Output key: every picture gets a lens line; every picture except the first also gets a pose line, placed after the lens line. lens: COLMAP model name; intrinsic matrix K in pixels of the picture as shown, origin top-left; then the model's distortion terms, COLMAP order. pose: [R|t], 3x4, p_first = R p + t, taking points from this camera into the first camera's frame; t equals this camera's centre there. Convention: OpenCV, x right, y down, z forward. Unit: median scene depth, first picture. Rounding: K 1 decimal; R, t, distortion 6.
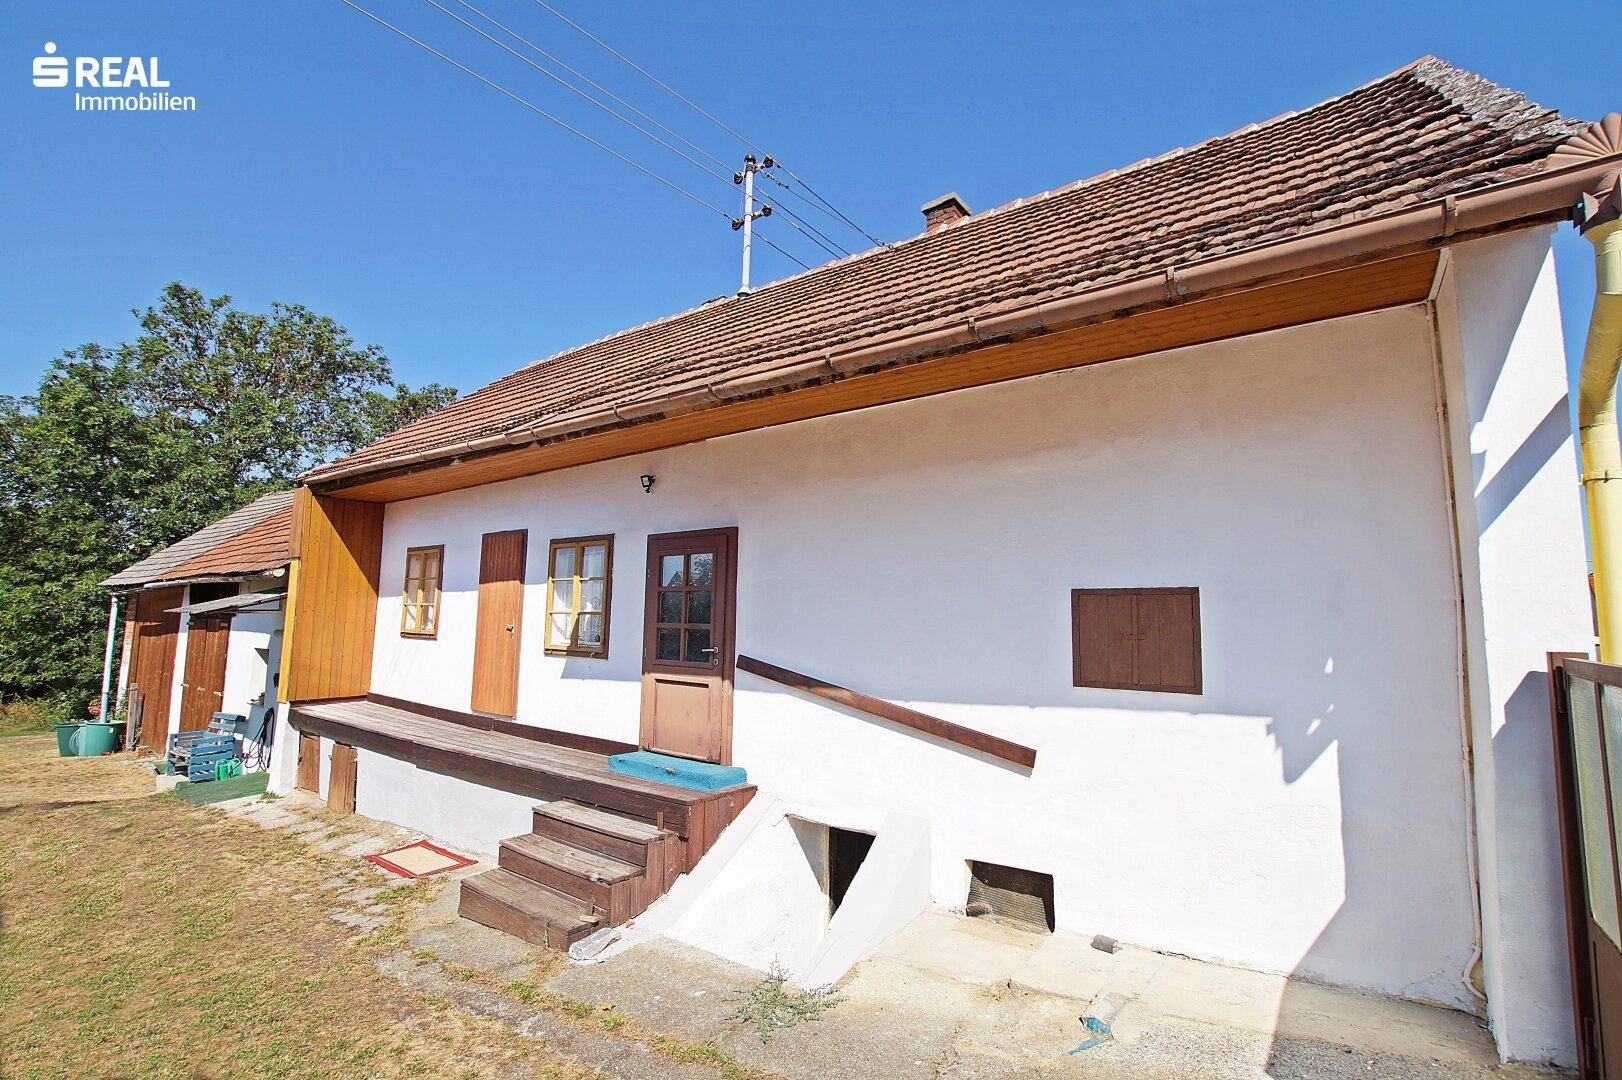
lens RADIAL K [[731.2, 0, 811.2], [0, 731.2, 548.3], [0, 0, 1]] dist [-0.022187, 0.001774]
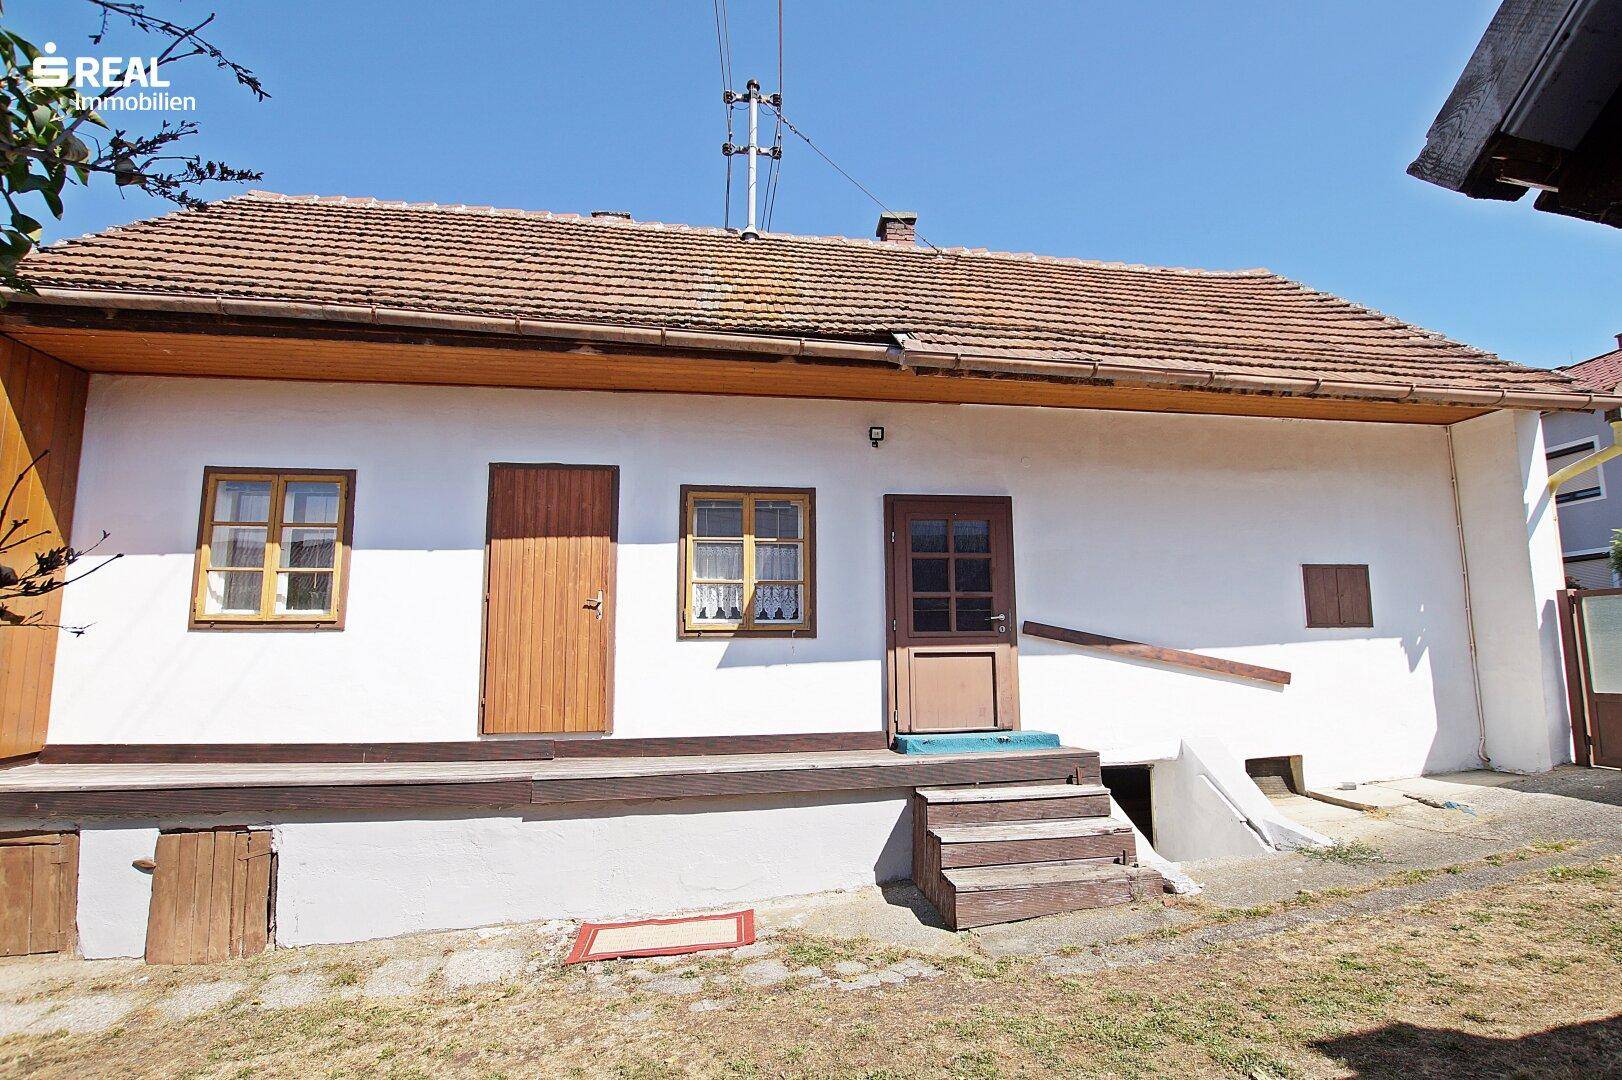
lens RADIAL K [[782.7, 0, 833.7], [0, 782.7, 567.0], [0, 0, 1]] dist [-0.024086, -0.001066]
pose [[0.683868, 0.053702, 0.727627, -1.067962], [-0.049235, 0.998411, -0.027414, 0.110819], [-0.727943, -0.017077, 0.685425, 0.436433]]
